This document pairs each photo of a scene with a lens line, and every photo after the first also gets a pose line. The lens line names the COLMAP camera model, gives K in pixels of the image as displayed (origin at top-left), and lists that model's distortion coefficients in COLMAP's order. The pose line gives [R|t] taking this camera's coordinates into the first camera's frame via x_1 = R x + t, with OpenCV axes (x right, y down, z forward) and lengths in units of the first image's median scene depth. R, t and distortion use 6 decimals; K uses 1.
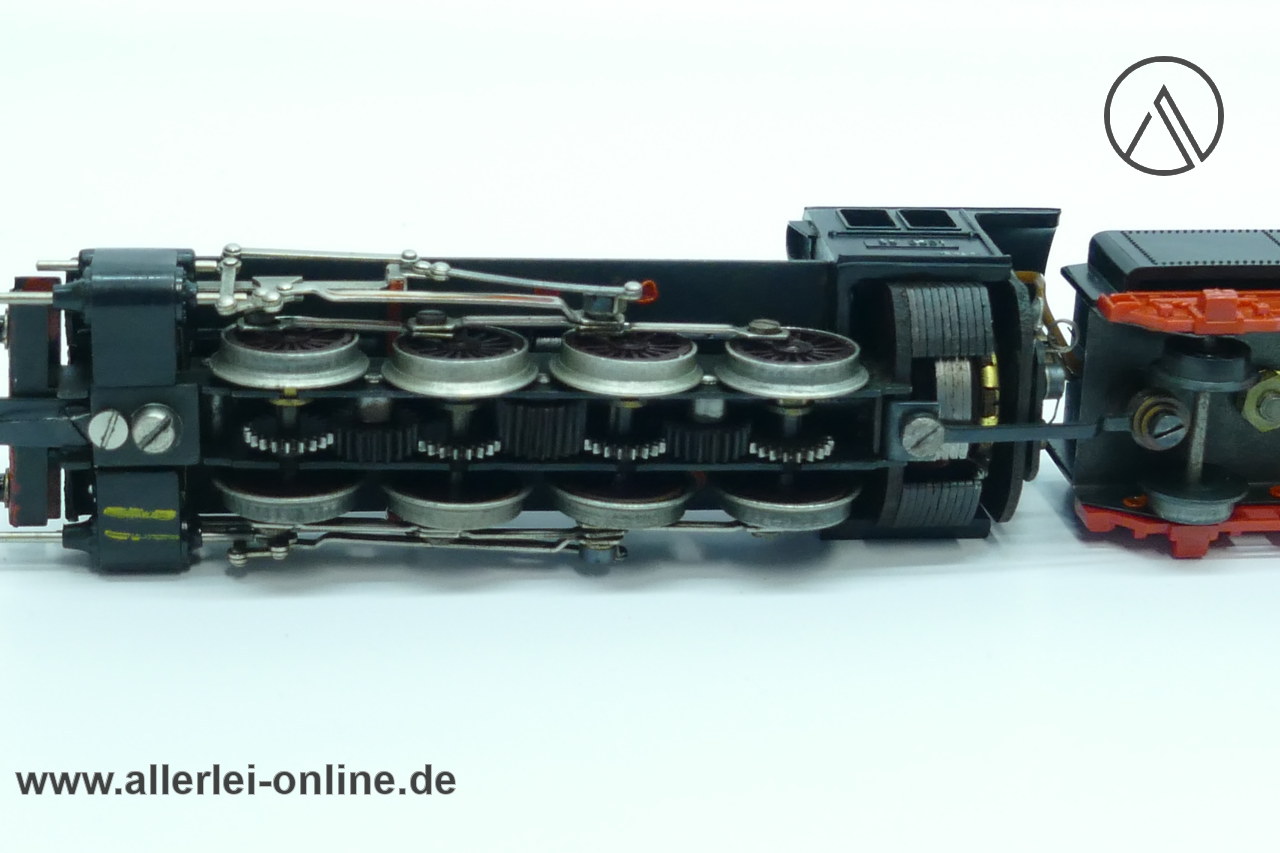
lens RADIAL K [[2784.3, 0, 640.0], [0, 2784.3, 426.5], [0, 0, 1]] dist [0.001073, -0.446983]
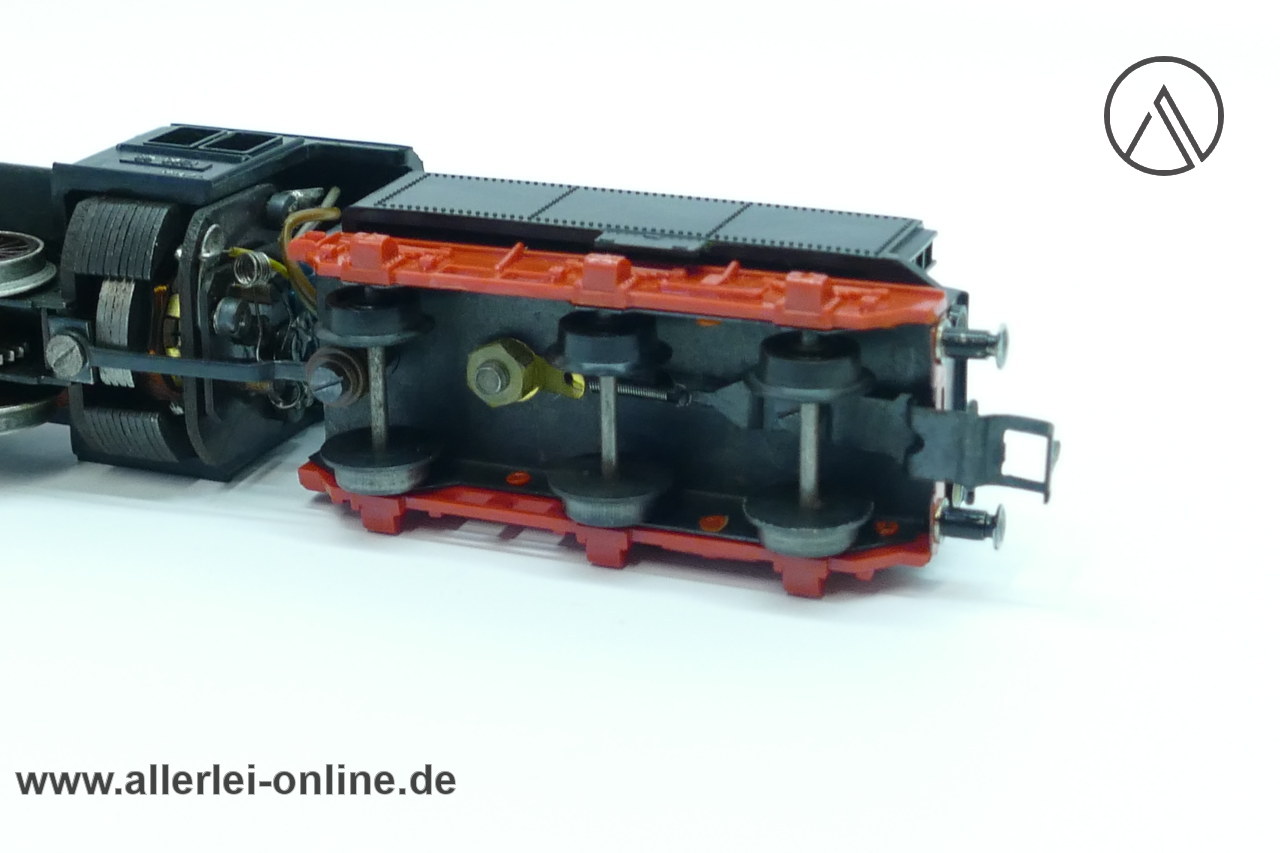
lens RADIAL K [[2784.3, 0, 640.0], [0, 2784.3, 426.5], [0, 0, 1]] dist [0.001073, -0.446983]
pose [[0.863865, 0.125934, -0.487727, 0.733923], [-0.130093, 0.991174, 0.025505, -0.021898], [0.486635, 0.041417, 0.872623, 0.260985]]
